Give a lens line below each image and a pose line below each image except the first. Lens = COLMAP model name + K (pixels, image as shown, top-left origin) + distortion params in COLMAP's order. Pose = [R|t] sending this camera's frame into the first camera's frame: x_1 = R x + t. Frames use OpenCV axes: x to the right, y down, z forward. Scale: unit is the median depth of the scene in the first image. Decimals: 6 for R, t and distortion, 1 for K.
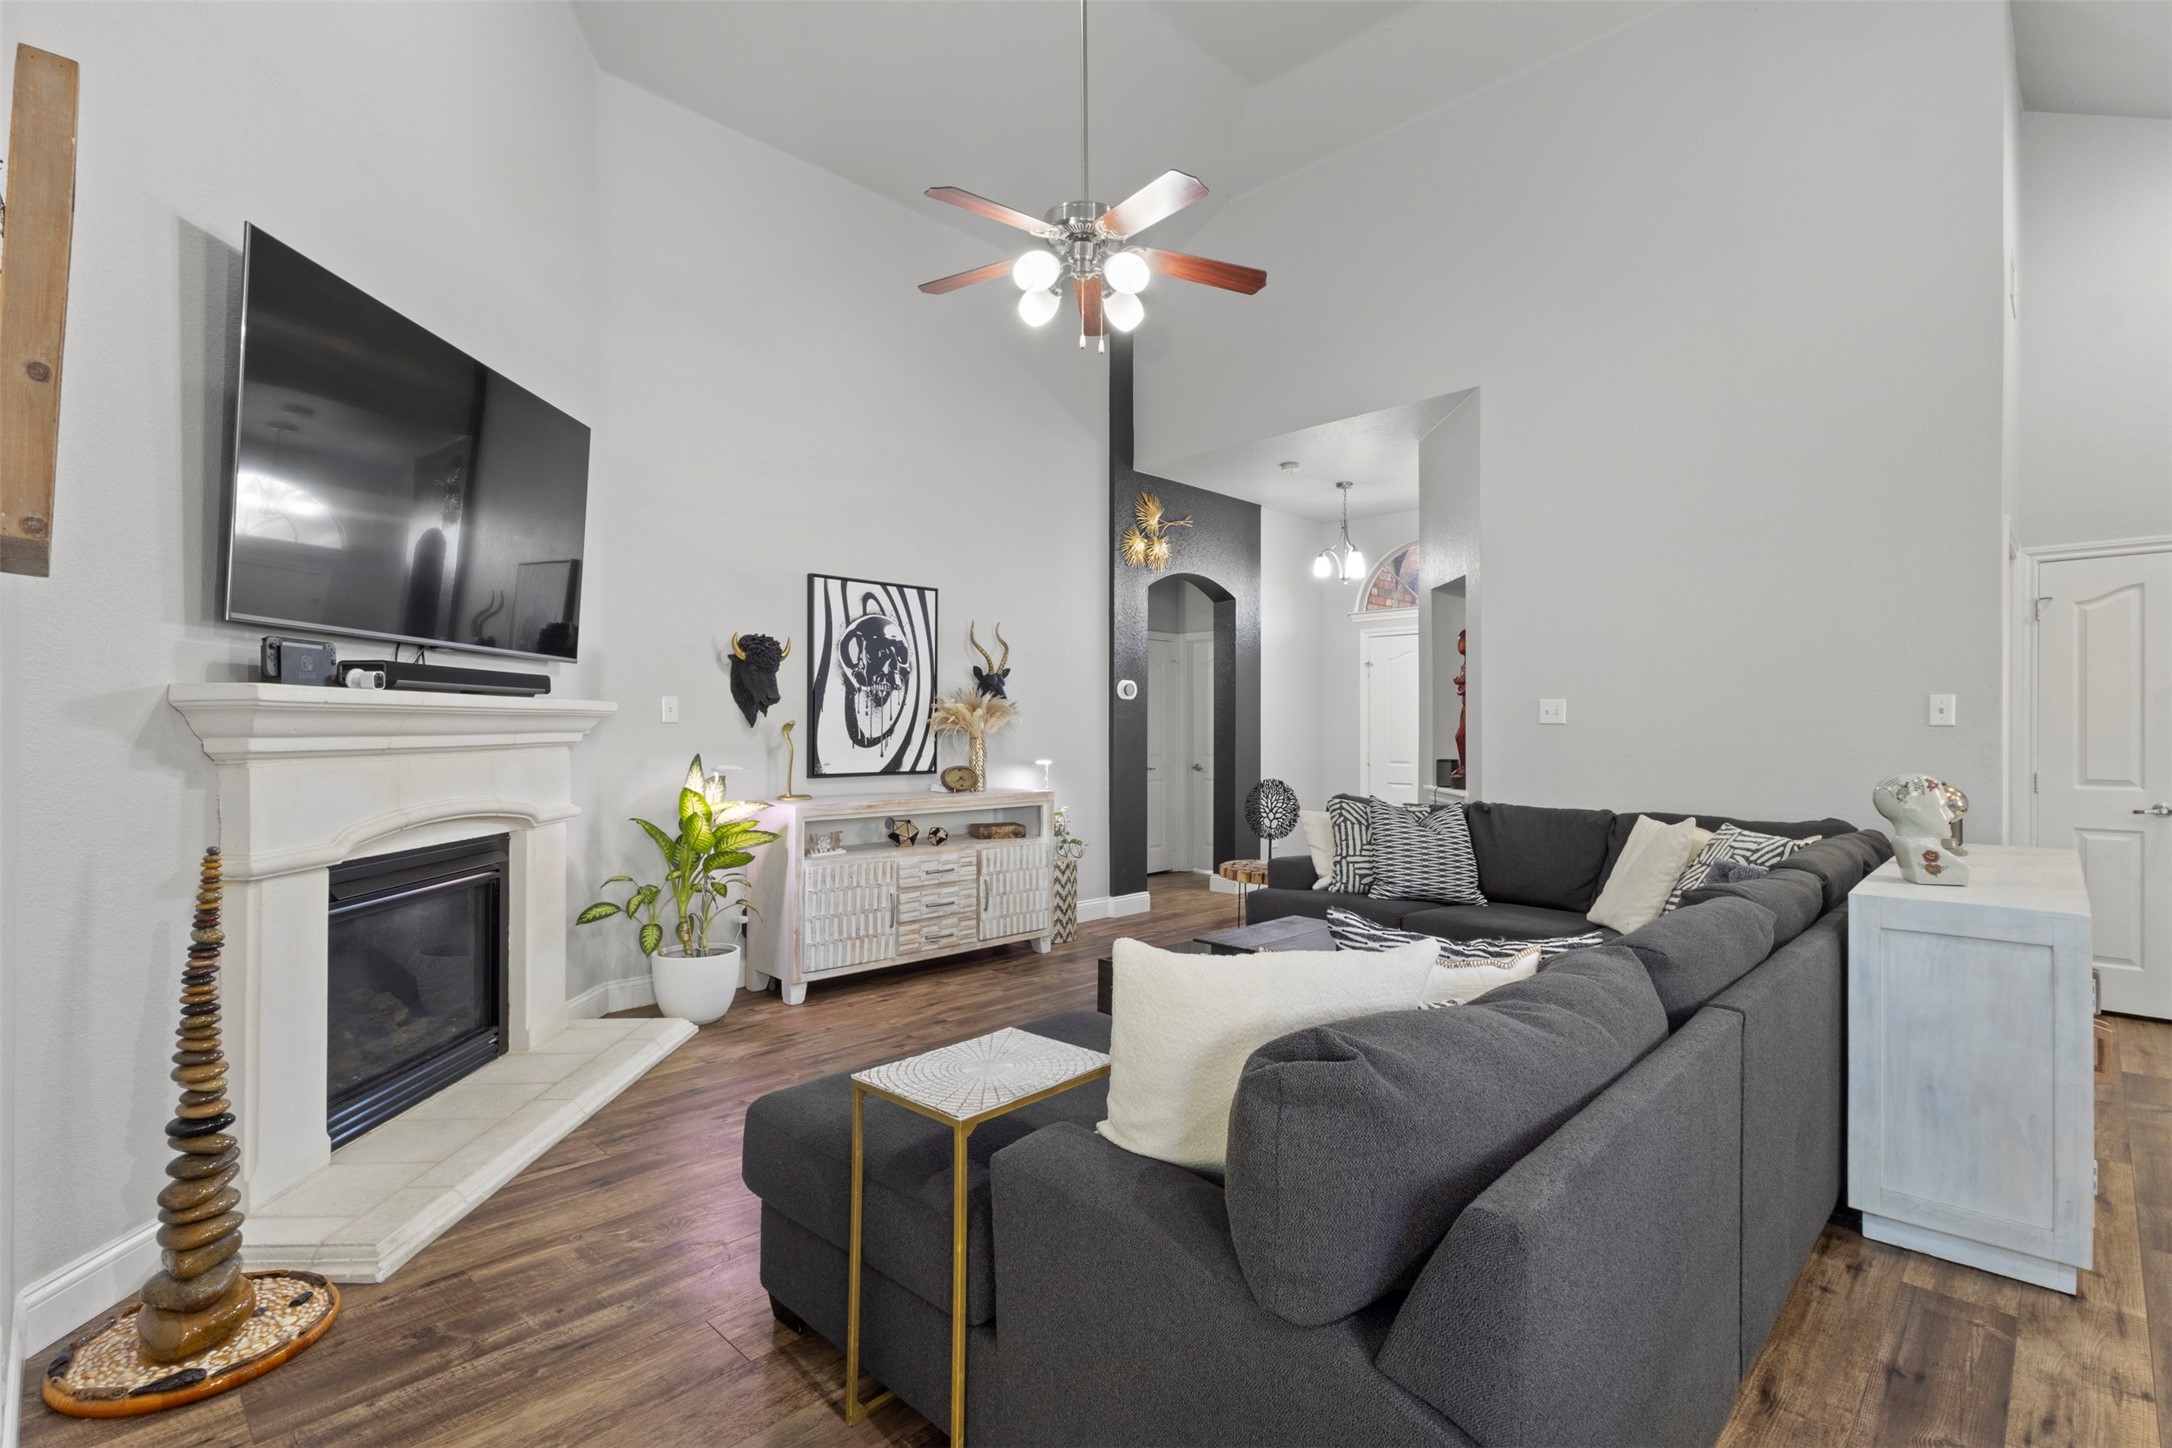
lens RADIAL K [[1008.0, 0, 1085.0], [0, 1008.0, 729.5], [0, 0, 1]] dist [-0.002537, -0.000355]
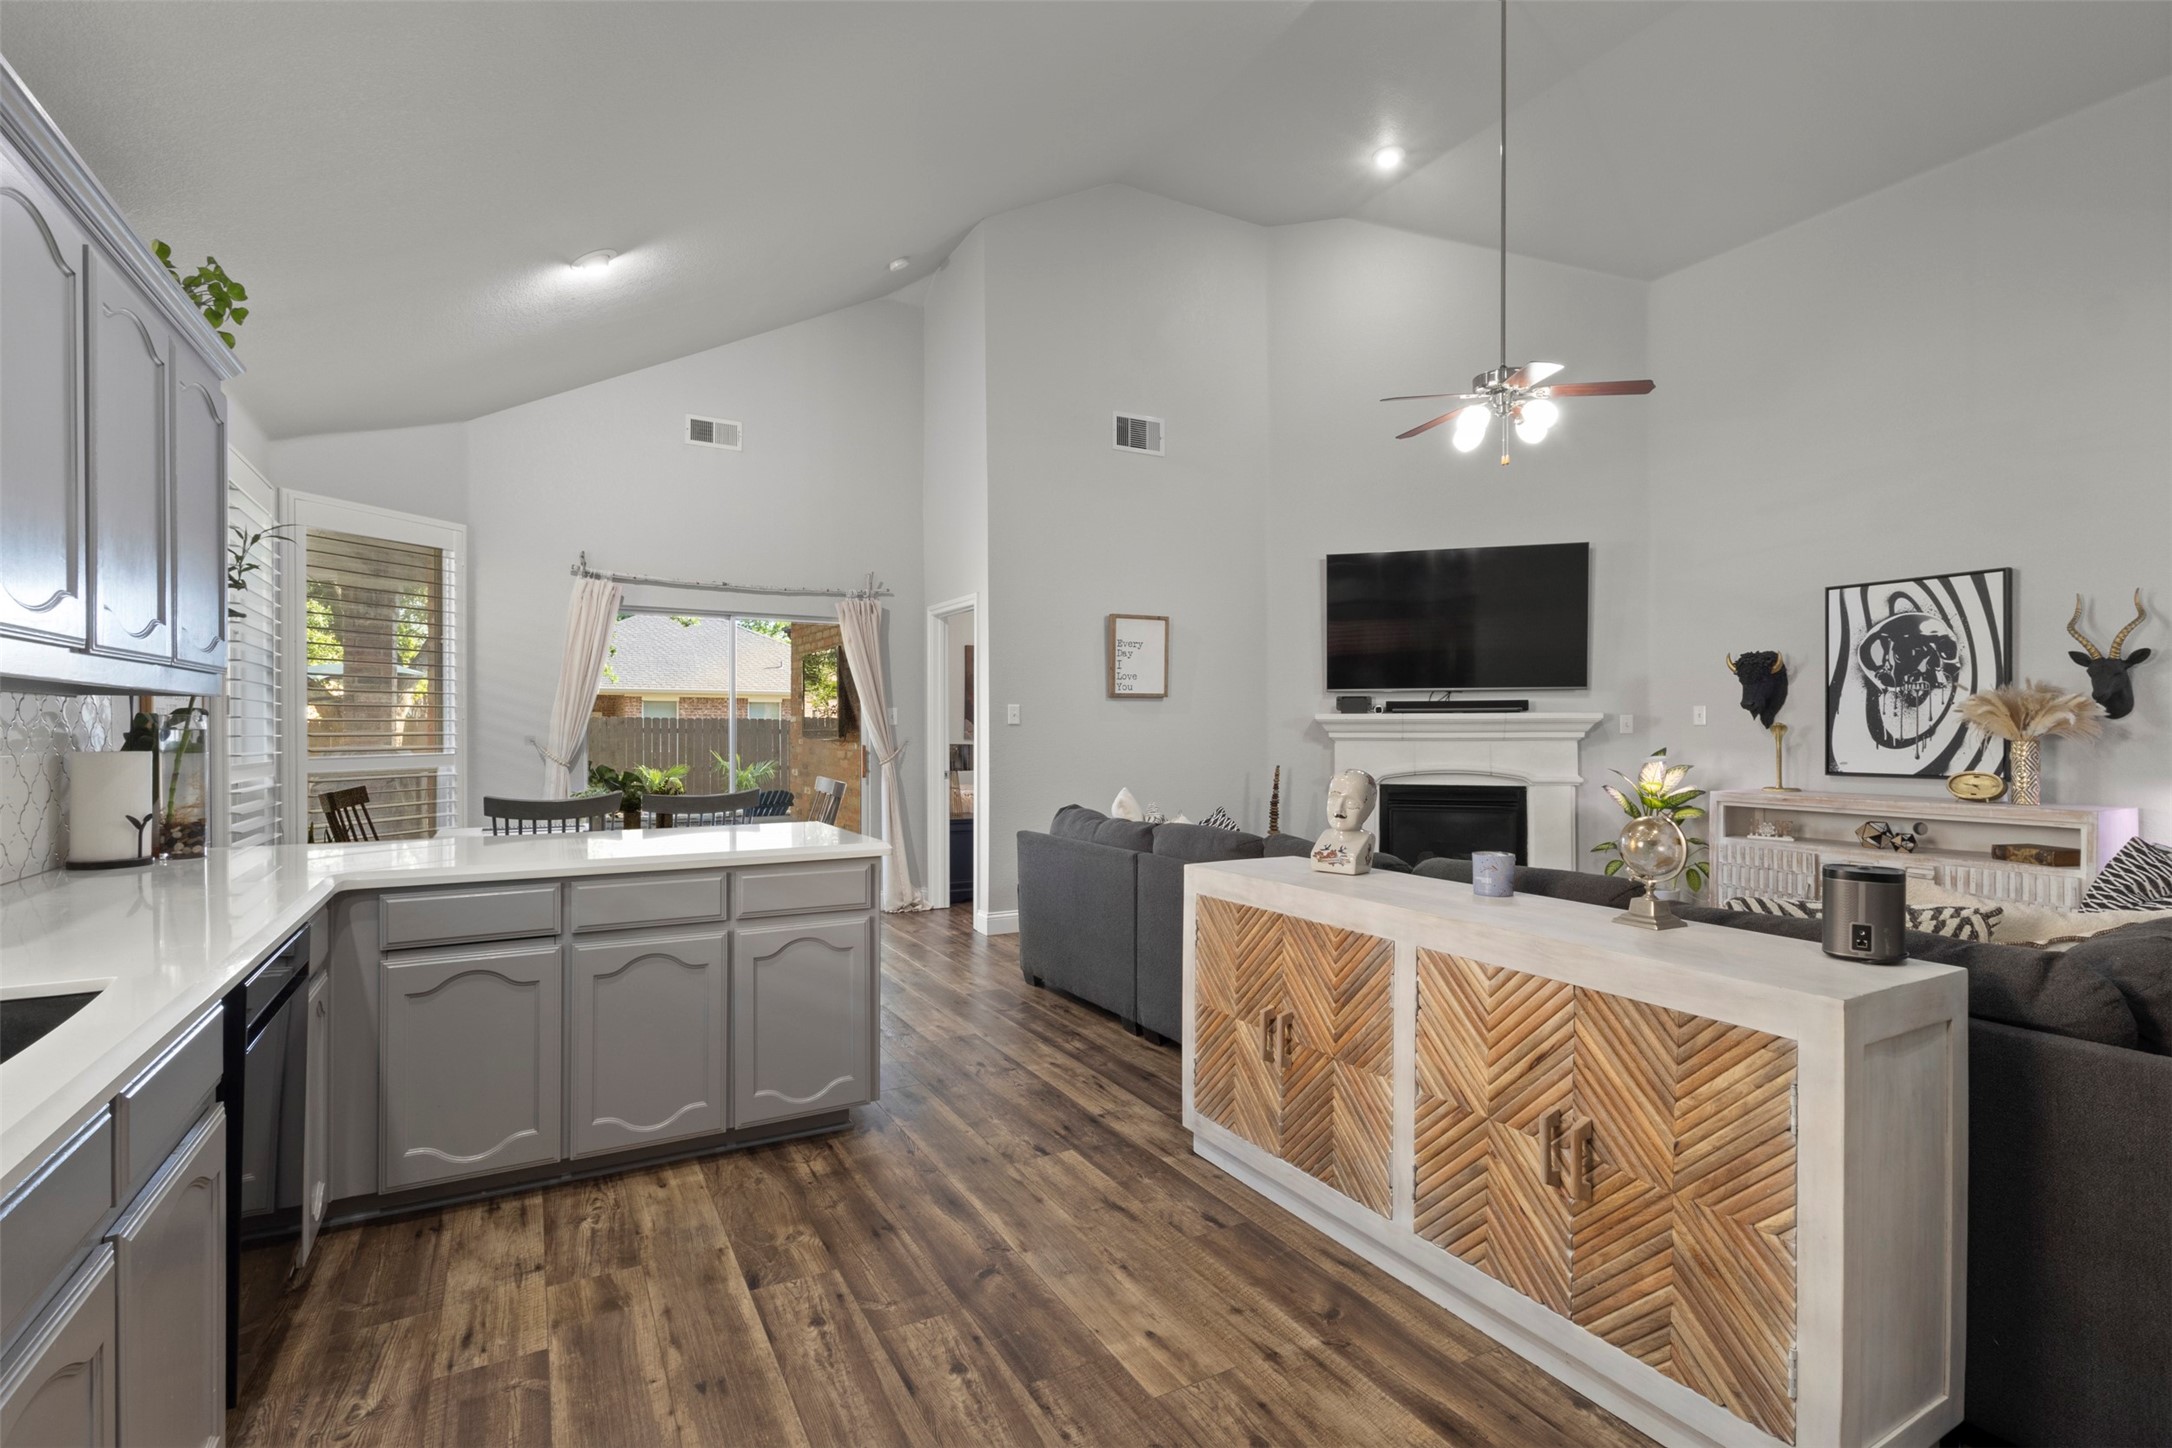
lens RADIAL K [[1008.0, 0, 1085.9], [0, 1008.0, 727.0], [0, 0, 1]] dist [-0.002537, -0.000355]
pose [[-0.291009, -0.000187, -0.956720, 0.960607], [0.001746, 0.999998, -0.000727, -0.004158], [0.956719, -0.001881, -0.291008, 0.523570]]
